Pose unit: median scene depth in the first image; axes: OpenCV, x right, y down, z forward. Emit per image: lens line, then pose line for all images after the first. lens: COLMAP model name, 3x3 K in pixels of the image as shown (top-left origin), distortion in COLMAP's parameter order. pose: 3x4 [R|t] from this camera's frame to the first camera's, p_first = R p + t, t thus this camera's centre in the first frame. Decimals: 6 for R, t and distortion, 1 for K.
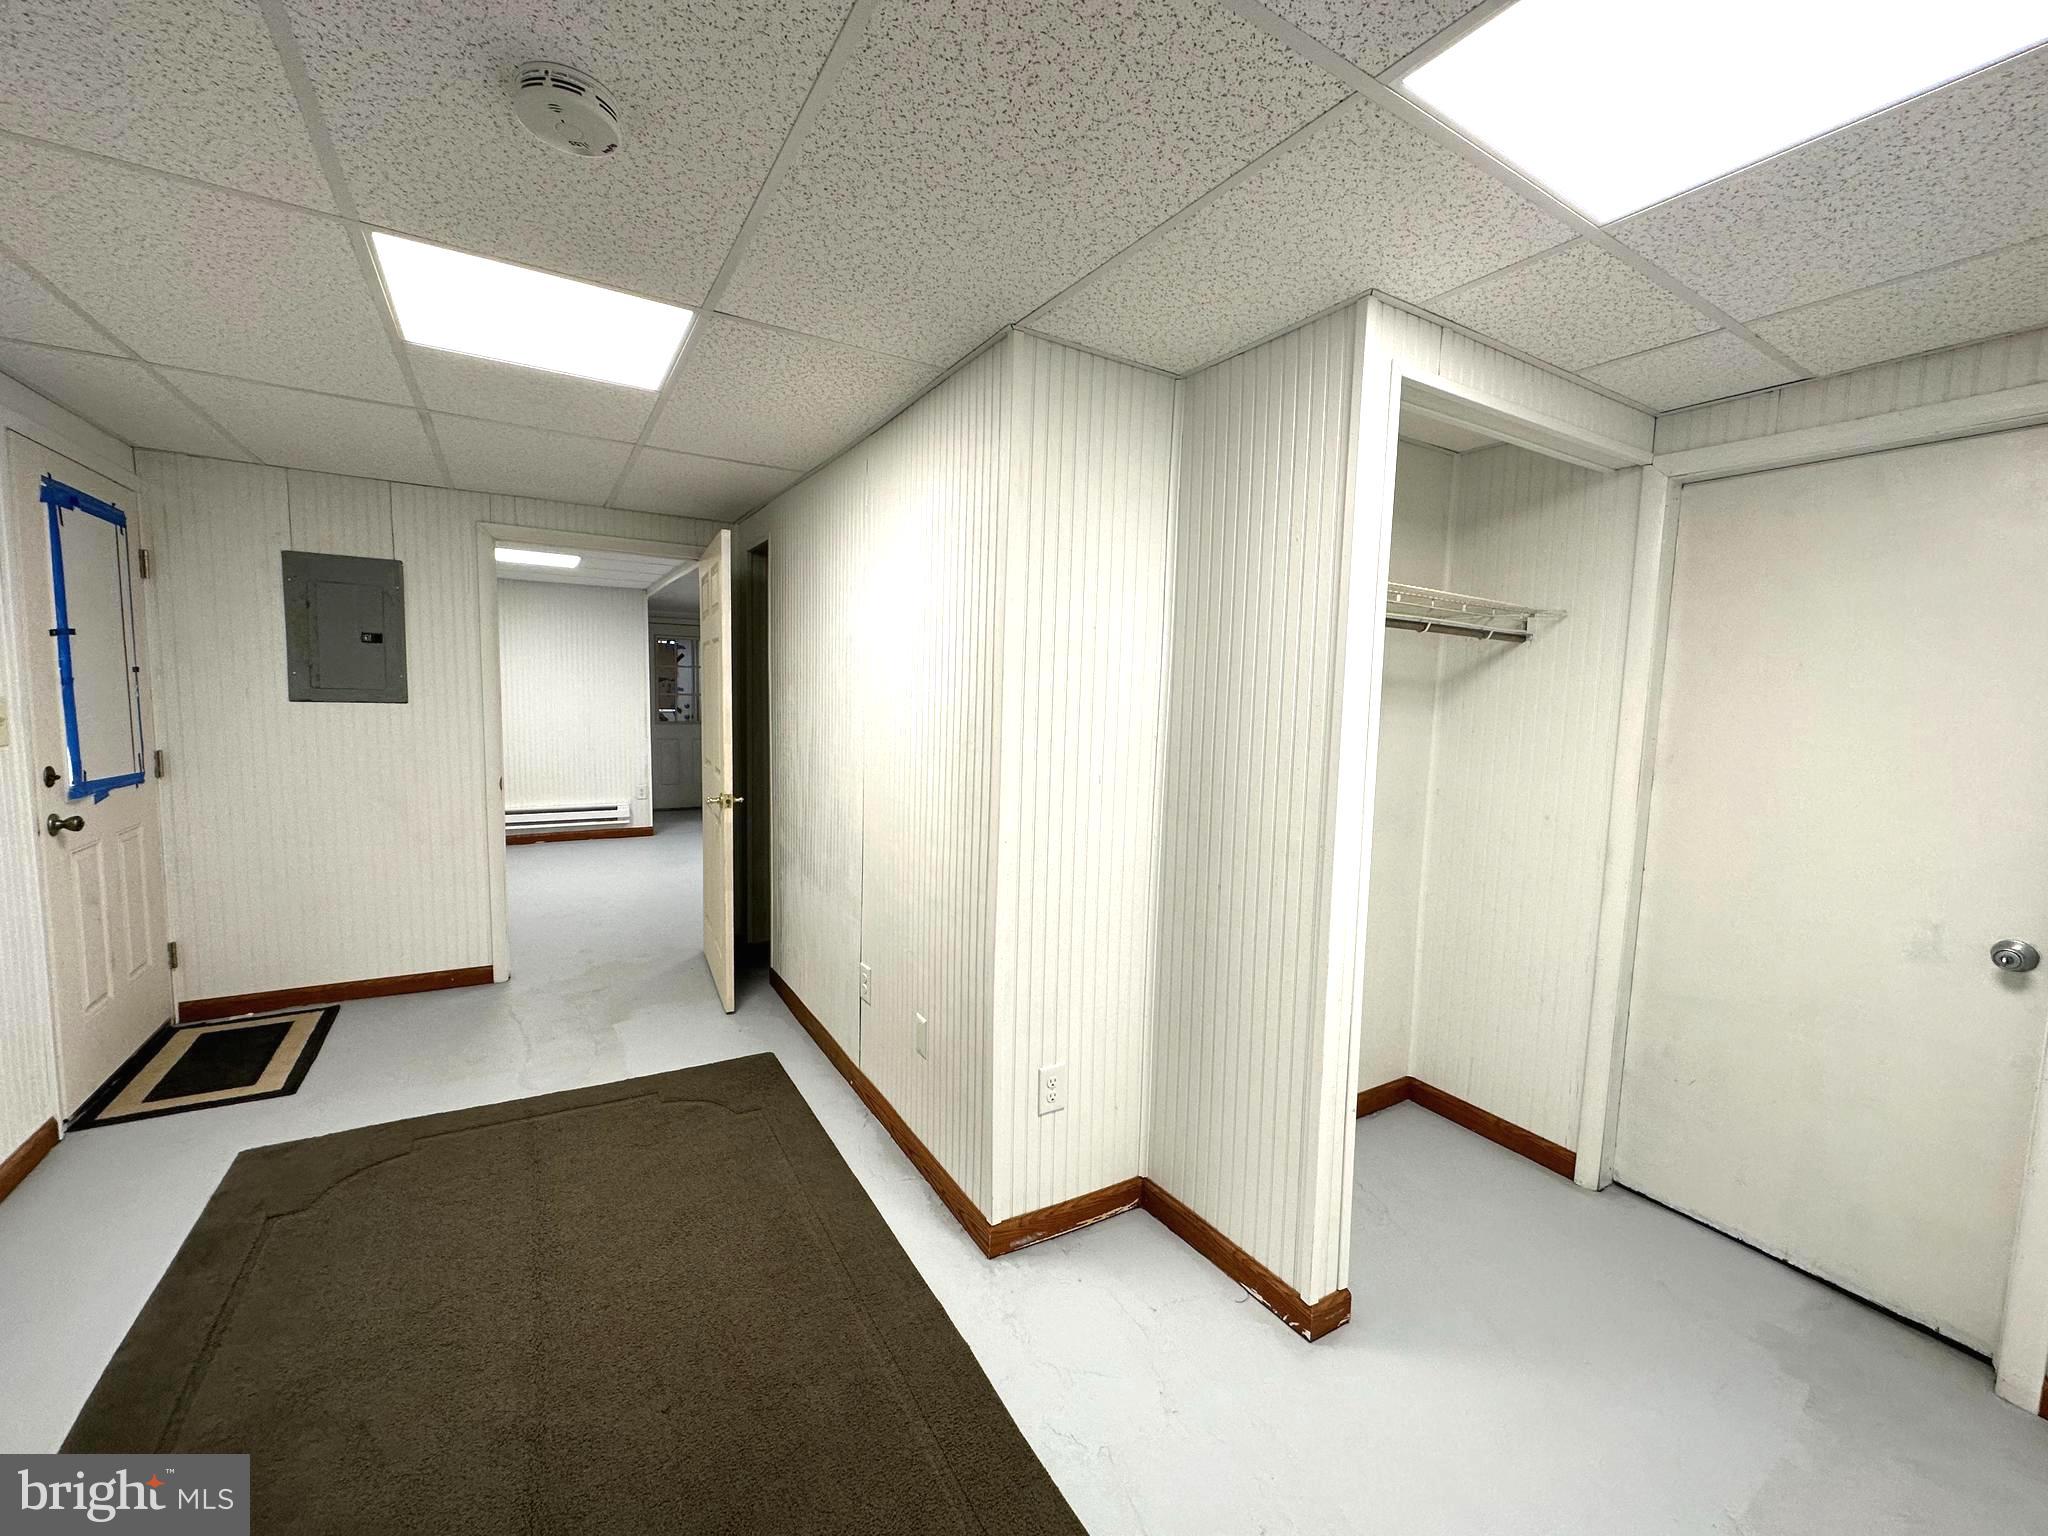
lens RADIAL K [[814.1, 0, 1024.0], [0, 814.1, 768.0], [0, 0, 1]] dist [0.000122, 0.000068]
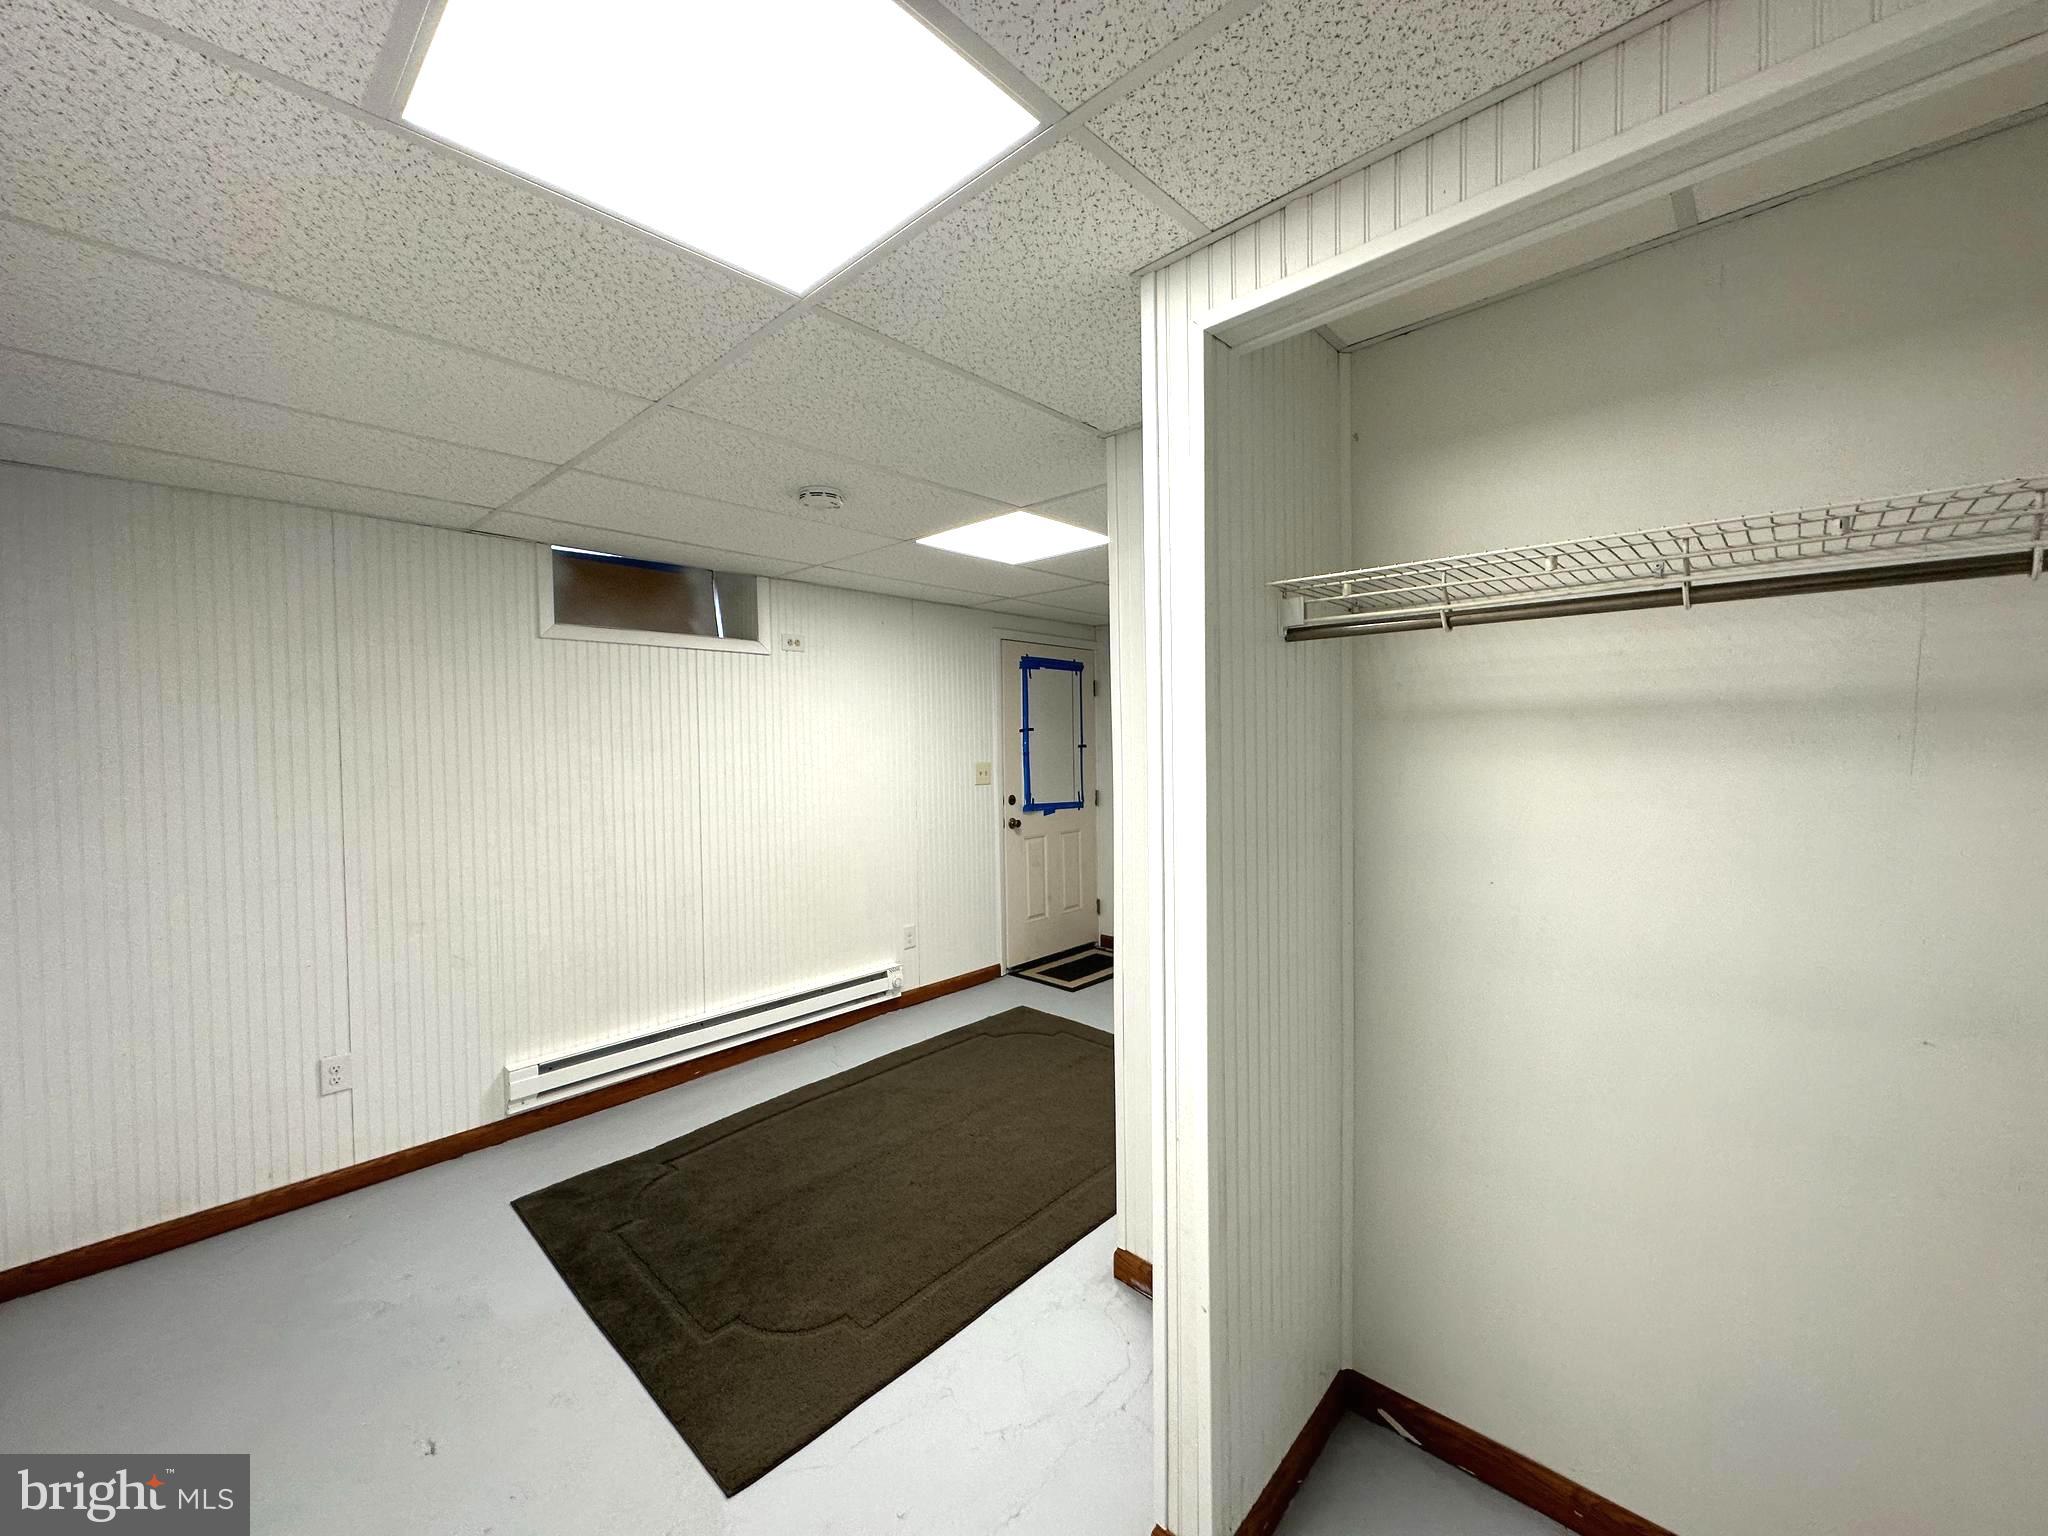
lens RADIAL K [[814.1, 0, 1024.0], [0, 814.1, 768.0], [0, 0, 1]] dist [0.000122, 0.000068]
pose [[0.267685, 0.002967, -0.963502, 0.788135], [-0.069262, 0.997467, -0.016171, -0.037915], [0.961014, 0.071062, 0.267213, 0.456701]]
